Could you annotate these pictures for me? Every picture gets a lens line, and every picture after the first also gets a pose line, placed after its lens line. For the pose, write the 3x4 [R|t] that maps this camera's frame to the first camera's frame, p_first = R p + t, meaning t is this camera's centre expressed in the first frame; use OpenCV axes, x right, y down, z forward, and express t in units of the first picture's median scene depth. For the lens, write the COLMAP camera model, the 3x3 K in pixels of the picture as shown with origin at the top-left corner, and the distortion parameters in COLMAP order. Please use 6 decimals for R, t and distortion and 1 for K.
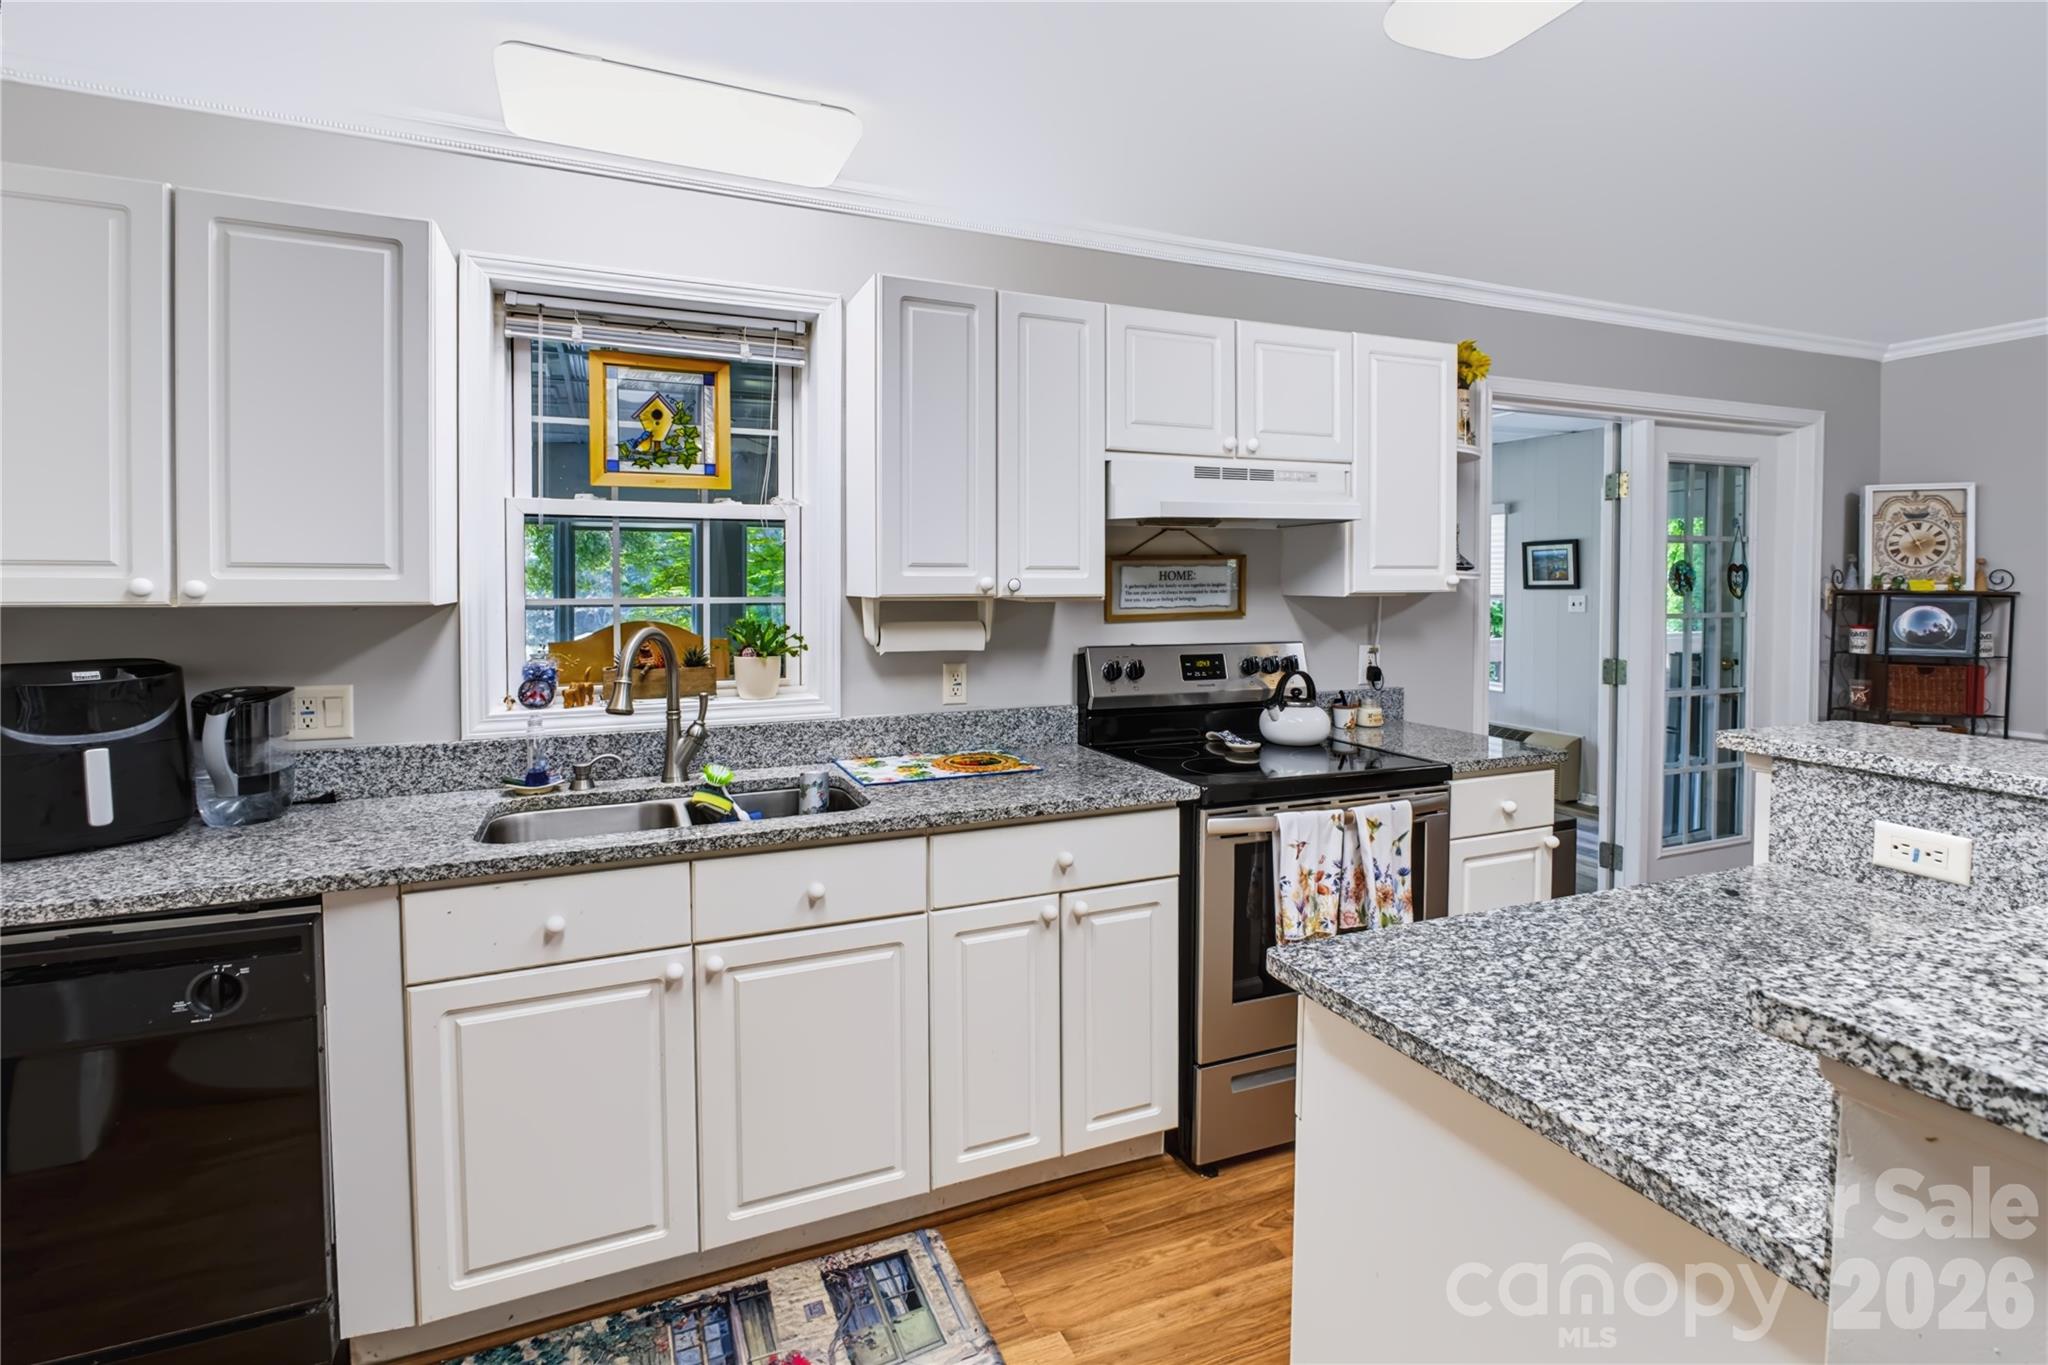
lens RADIAL K [[982.7, 0, 1030.3], [0, 982.7, 587.7], [0, 0, 1]] dist [0.015049, -0.000743]
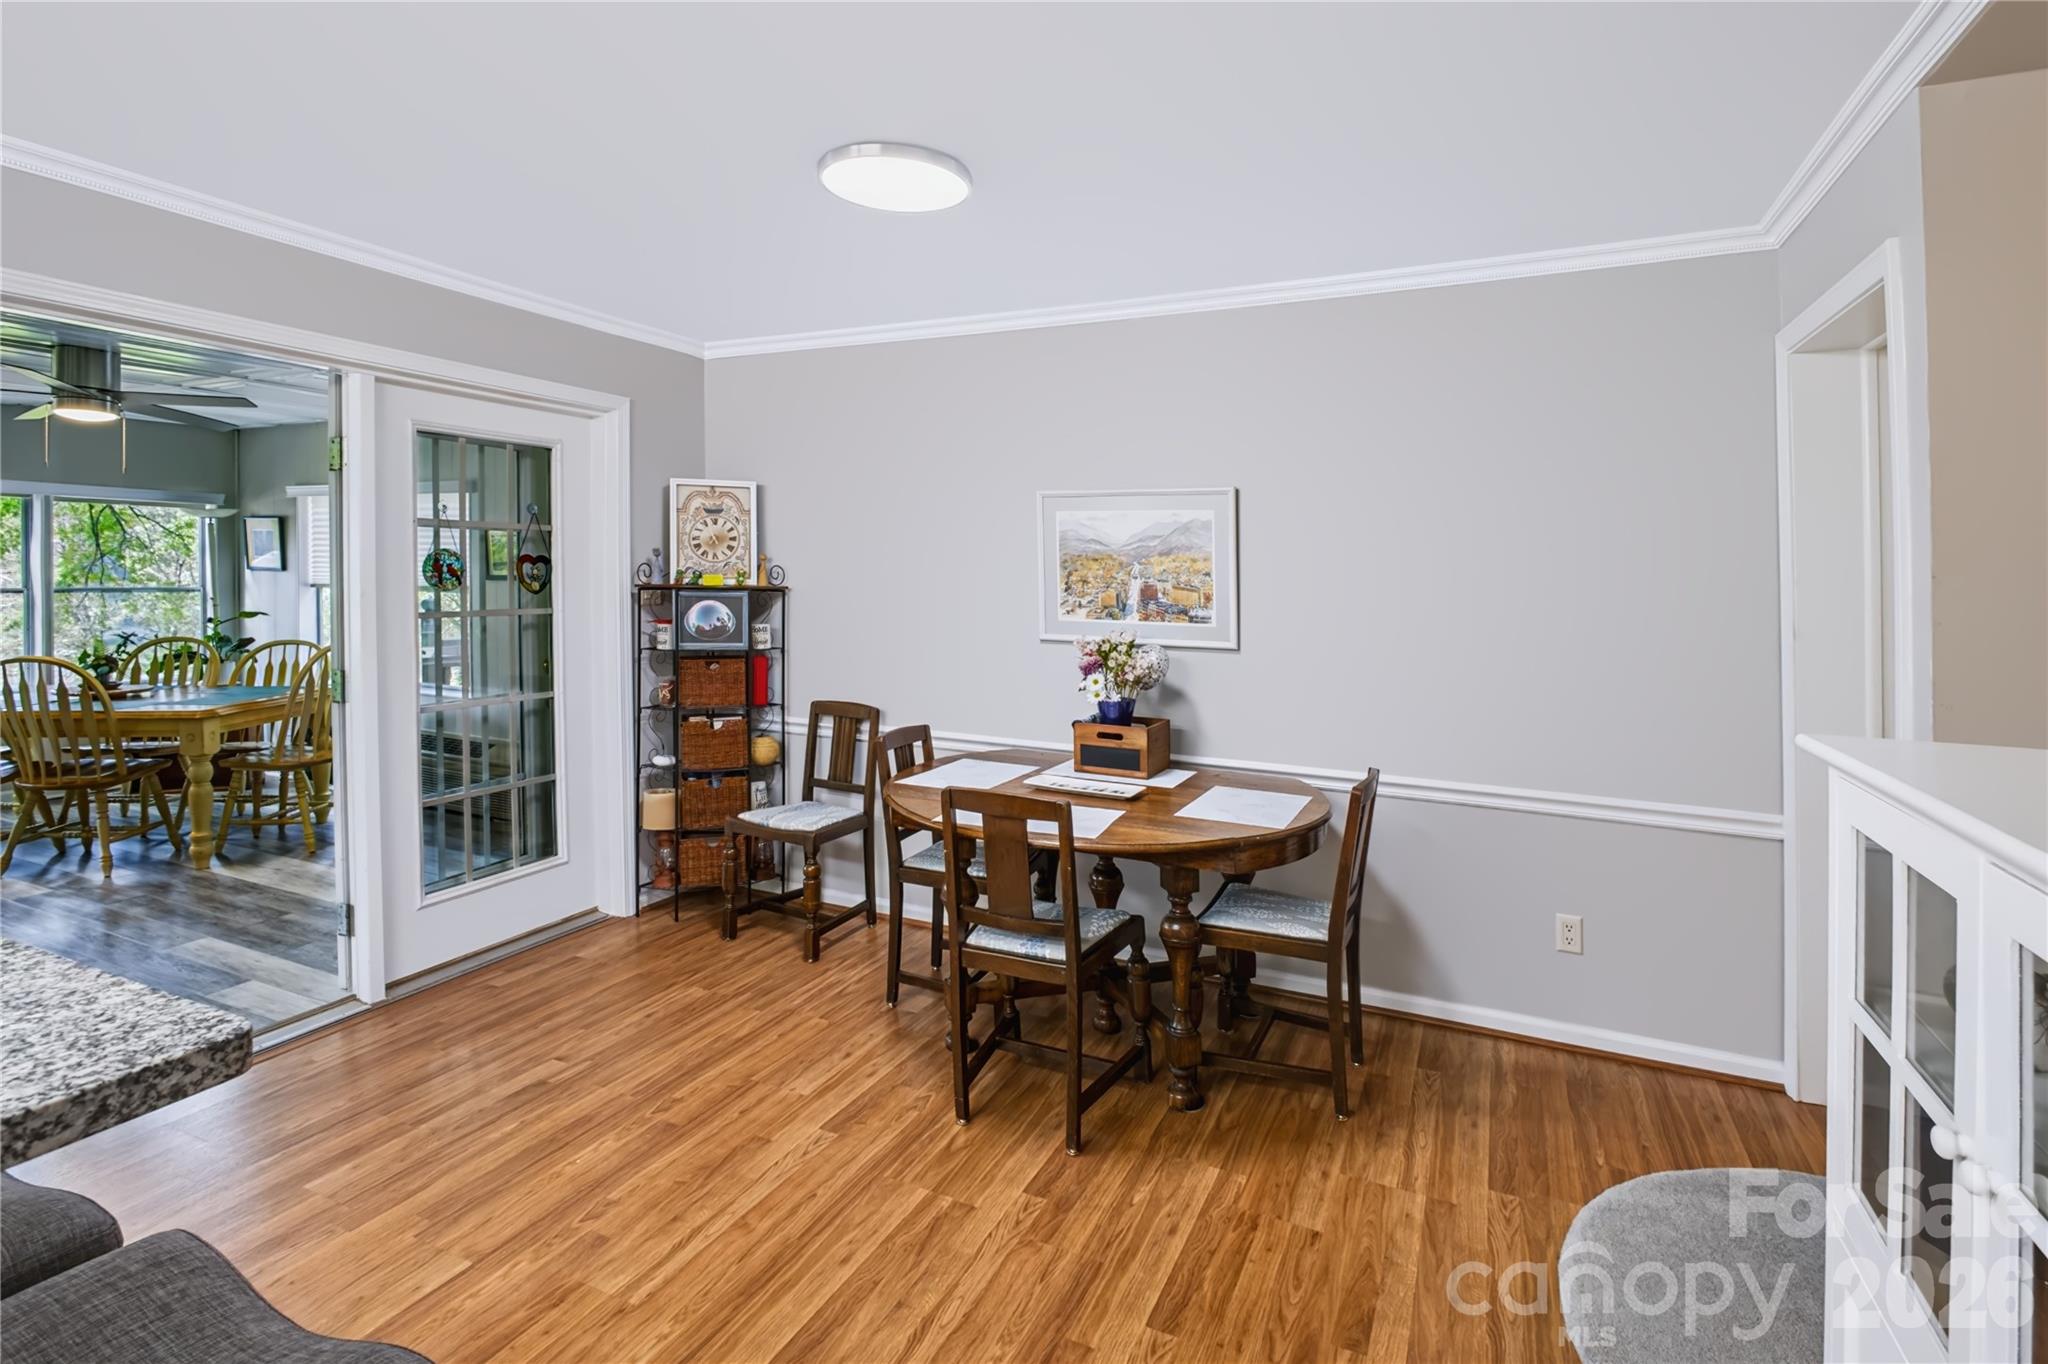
lens RADIAL K [[982.7, 0, 1030.3], [0, 982.7, 587.2], [0, 0, 1]] dist [0.015049, -0.000743]
pose [[0.750242, -0.001746, 0.661161, 0.732638], [-0.007202, 0.999916, 0.010813, -0.012595], [-0.661124, -0.012874, 0.750166, 0.050597]]
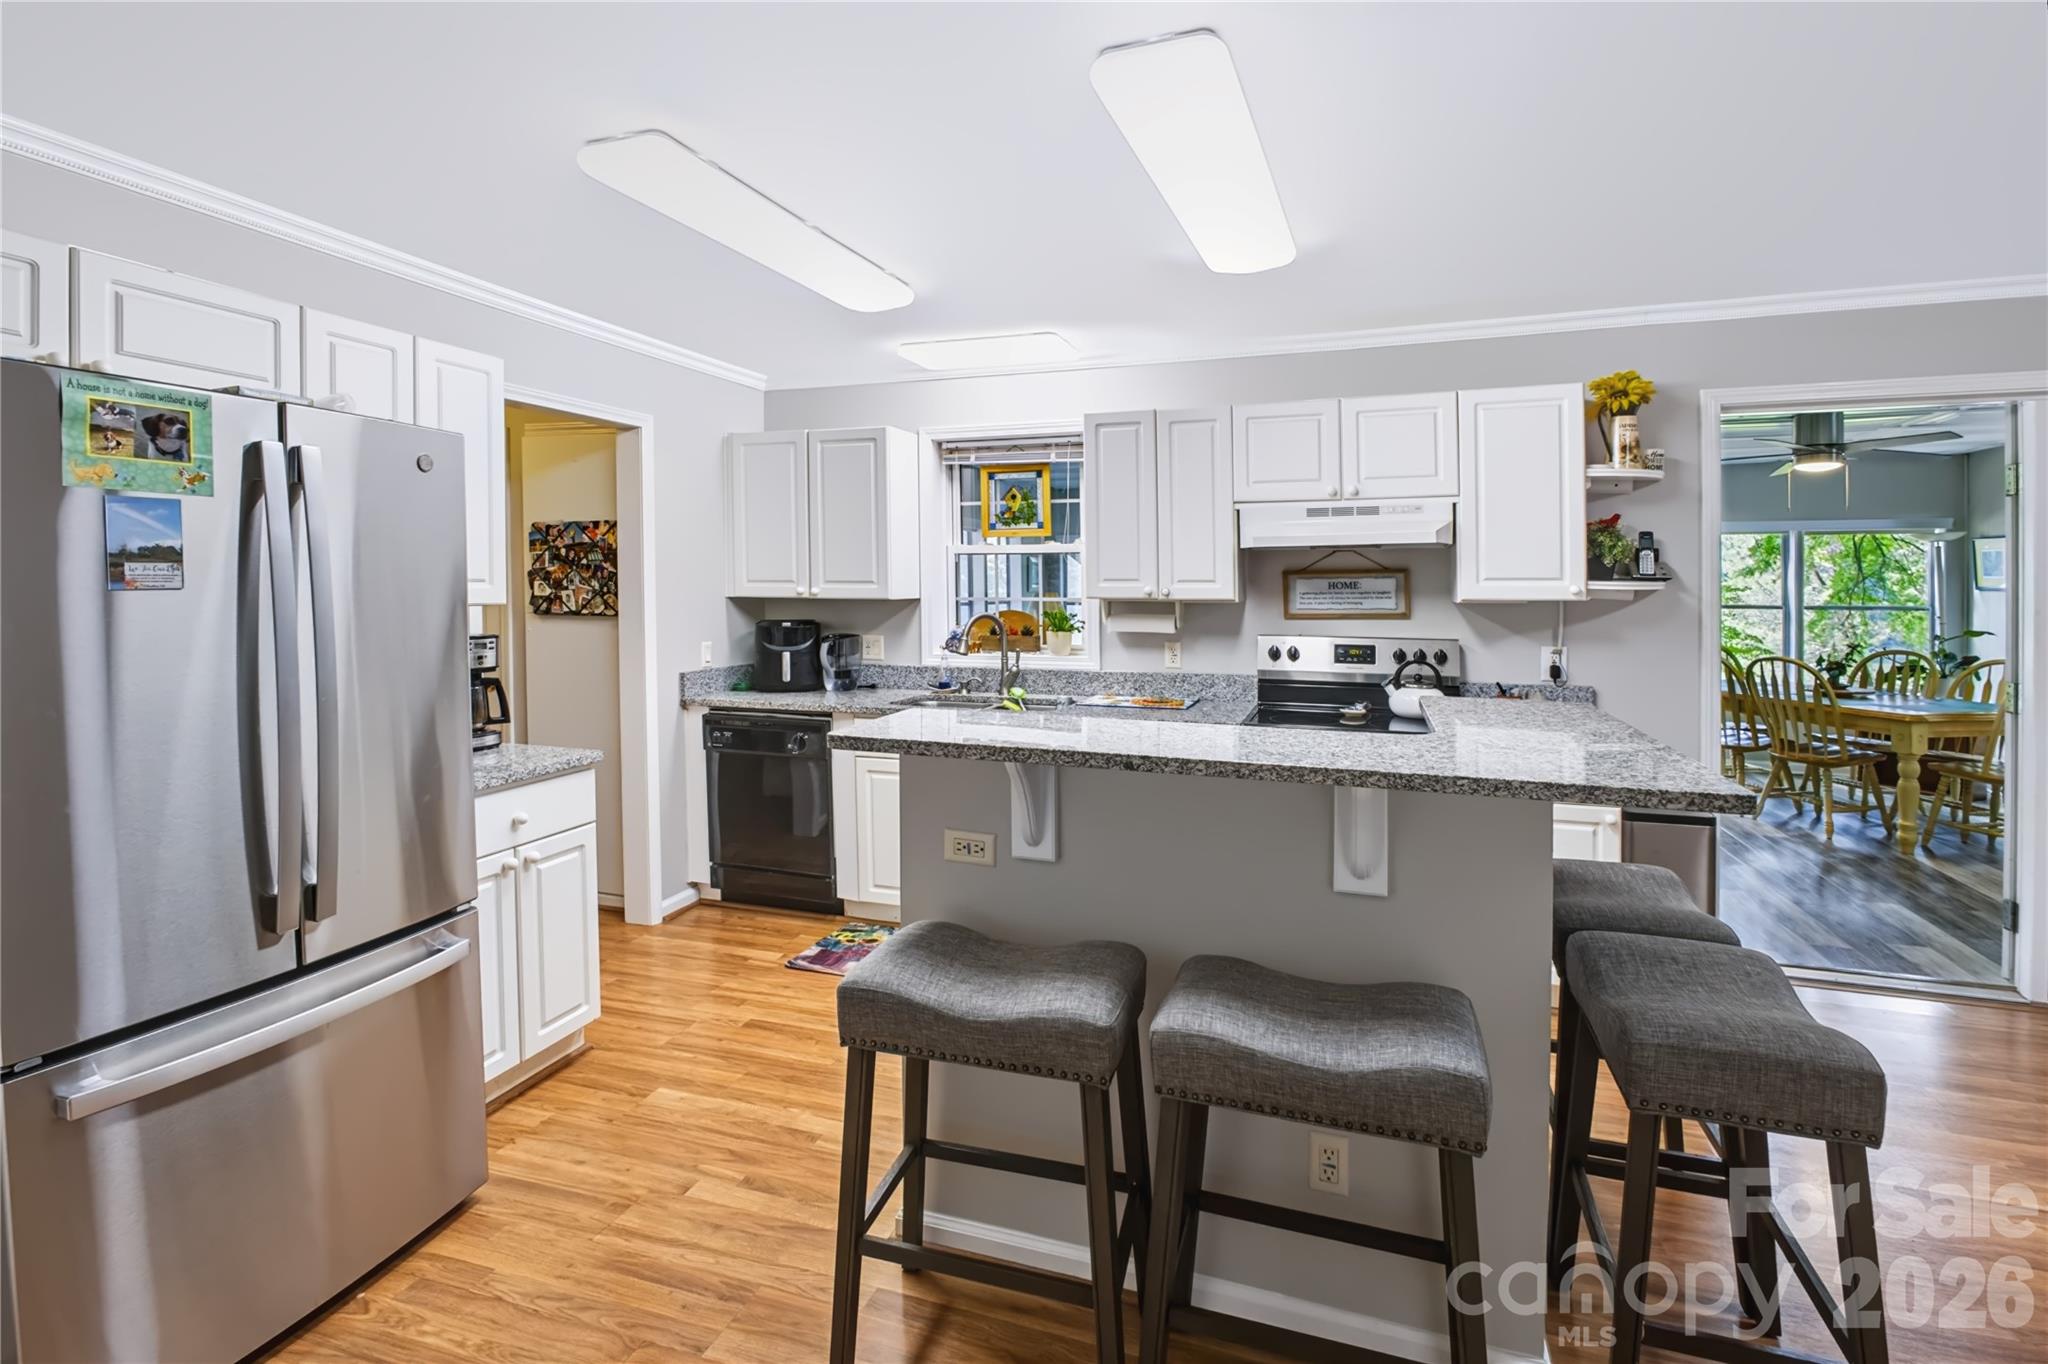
lens RADIAL K [[982.7, 0, 1030.3], [0, 982.7, 587.2], [0, 0, 1]] dist [0.015049, -0.000743]
pose [[0.739339, 0.004828, -0.673316, 0.832431], [-0.006000, 0.999982, 0.000582, -0.009115], [0.673306, 0.003610, 0.739355, -0.310488]]
